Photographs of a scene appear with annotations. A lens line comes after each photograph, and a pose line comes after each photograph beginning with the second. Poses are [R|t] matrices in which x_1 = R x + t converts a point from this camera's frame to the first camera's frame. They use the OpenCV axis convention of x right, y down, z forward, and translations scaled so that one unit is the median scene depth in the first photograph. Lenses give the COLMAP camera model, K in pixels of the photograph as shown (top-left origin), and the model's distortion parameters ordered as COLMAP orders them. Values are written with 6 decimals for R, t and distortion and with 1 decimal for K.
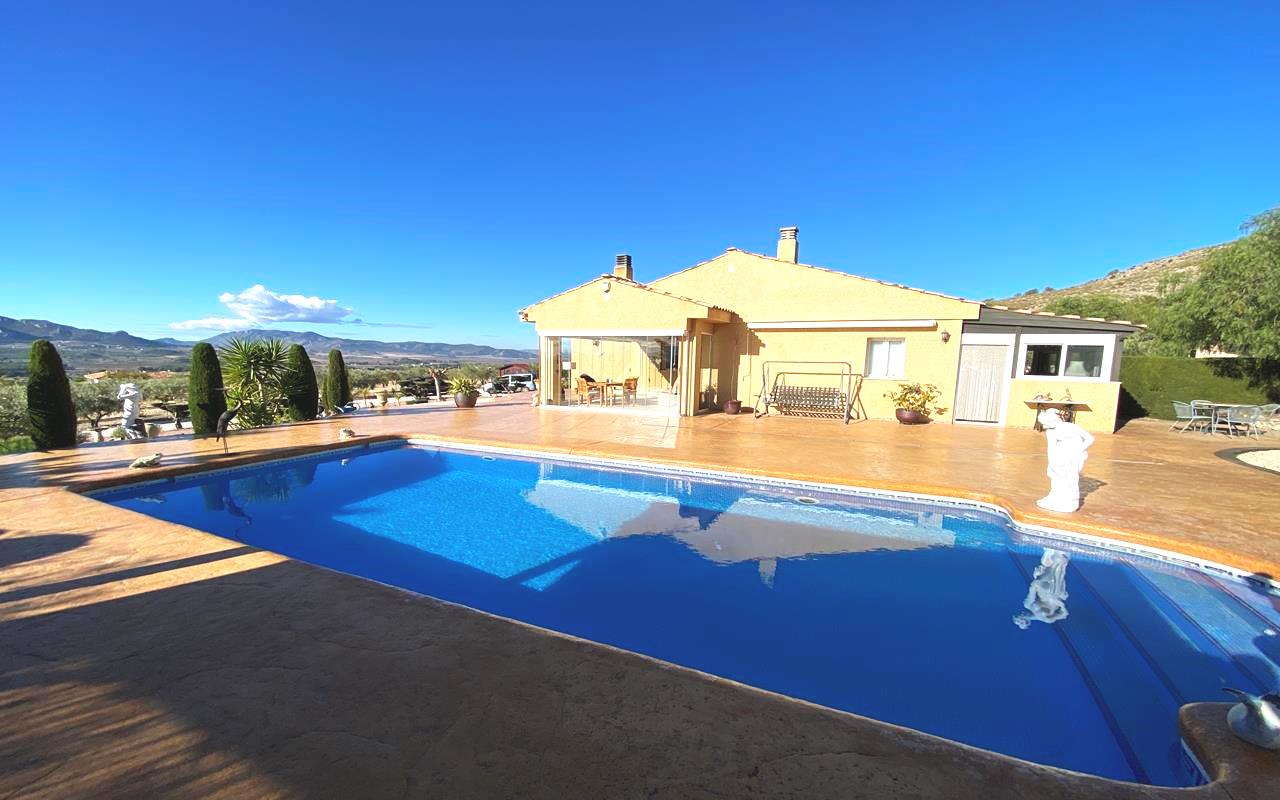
lens RADIAL K [[512.7, 0, 637.7], [0, 512.7, 433.1], [0, 0, 1]] dist [0.000147, -0.014641]
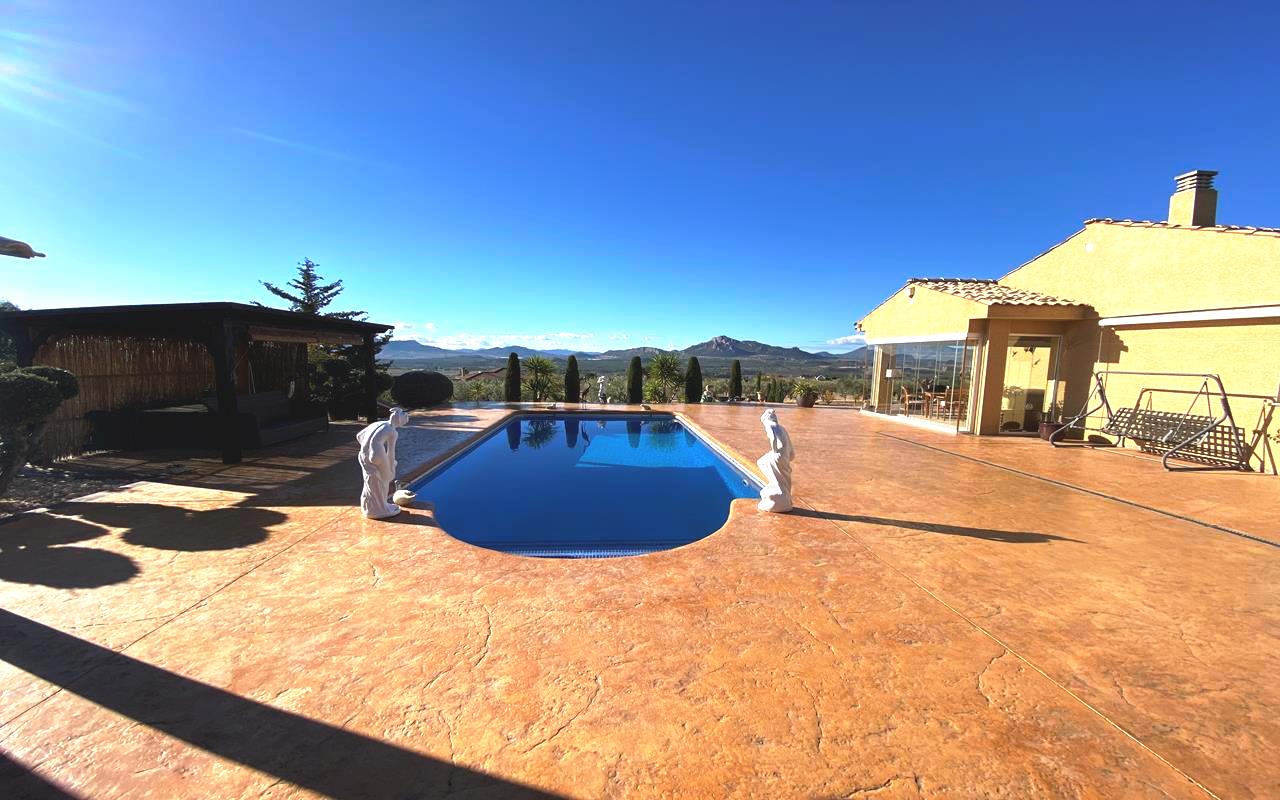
lens RADIAL K [[534.3, 0, 631.4], [0, 534.3, 391.1], [0, 0, 1]] dist [-0.000731, -0.000454]
pose [[0.491018, 0.053235, -0.869521, 0.595444], [-0.142024, 0.989669, -0.019609, -0.006277], [0.859494, 0.133121, 0.493506, 0.082820]]
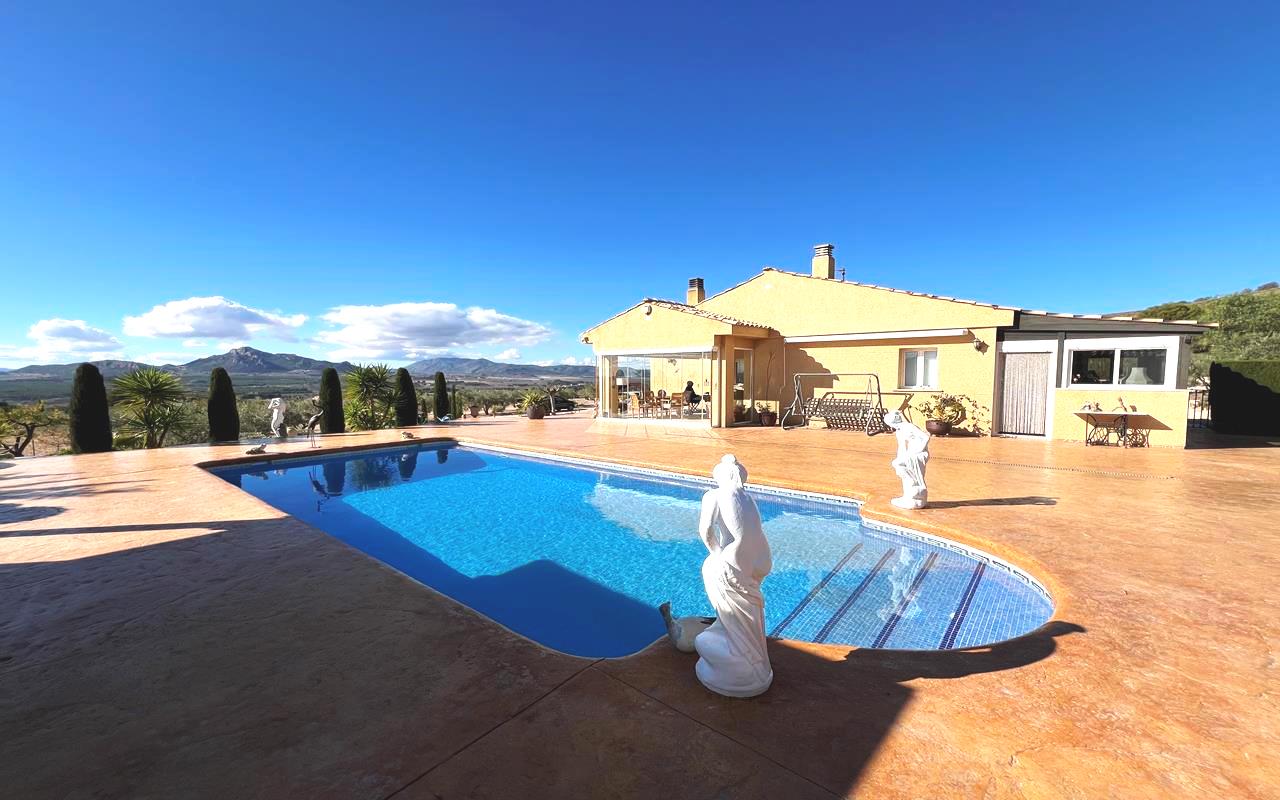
lens RADIAL K [[514.2, 0, 640.0], [0, 514.2, 400.0], [0, 0, 1]] dist [-0.023193, 0.000290]
pose [[0.968967, -0.004182, -0.247154, 0.206801], [-0.020577, 0.995022, -0.097511, 0.017177], [0.246332, 0.099571, 0.964057, -0.054390]]
